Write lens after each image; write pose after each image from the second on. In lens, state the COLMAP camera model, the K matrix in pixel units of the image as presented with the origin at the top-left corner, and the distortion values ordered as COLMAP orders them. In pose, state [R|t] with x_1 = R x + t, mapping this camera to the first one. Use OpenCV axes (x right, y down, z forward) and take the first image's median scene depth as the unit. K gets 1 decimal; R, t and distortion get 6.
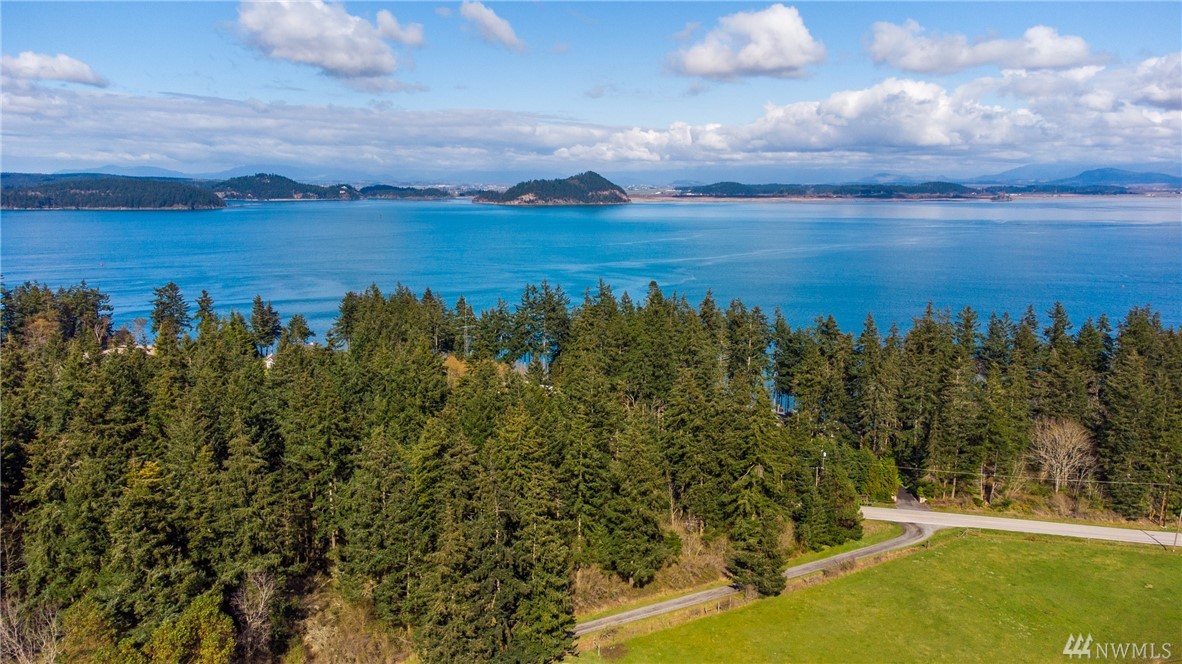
lens RADIAL K [[874.1, 0, 596.6], [0, 874.1, 335.4], [0, 0, 1]] dist [0.036001, 0.013290]
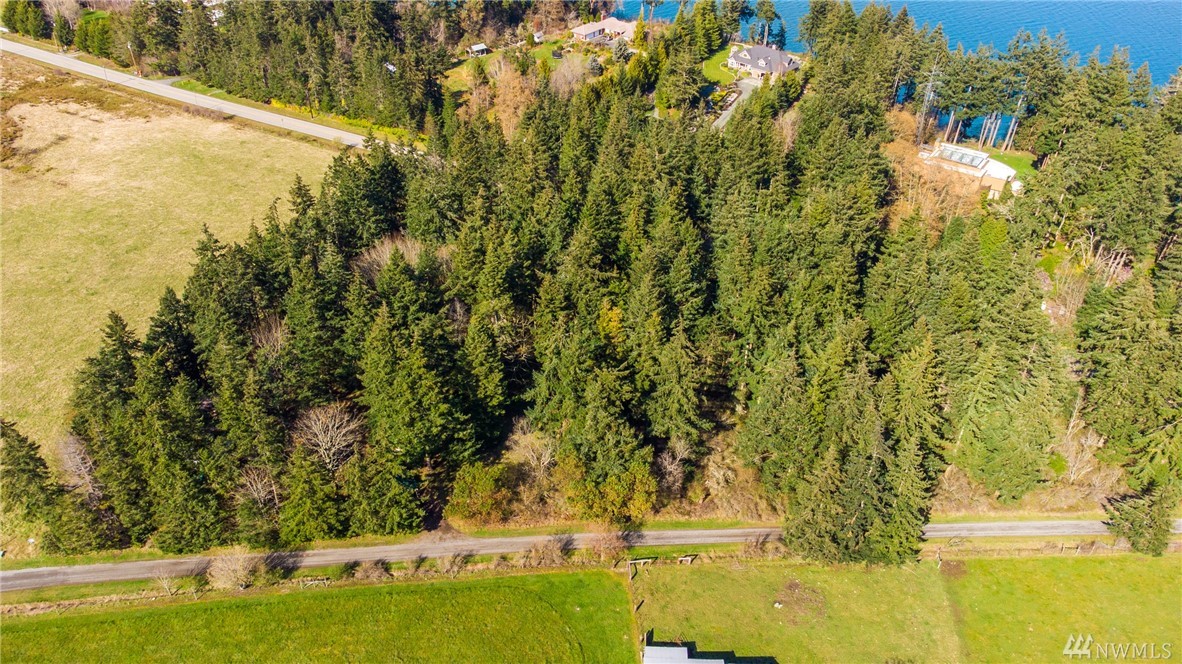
lens RADIAL K [[874.1, 0, 589.0], [0, 874.1, 328.4], [0, 0, 1]] dist [0.036001, 0.013290]
pose [[0.867751, 0.288769, -0.404500, -0.016960], [-0.085617, 0.888572, 0.450676, -0.393961], [0.489569, -0.356443, 0.795783, -0.041540]]
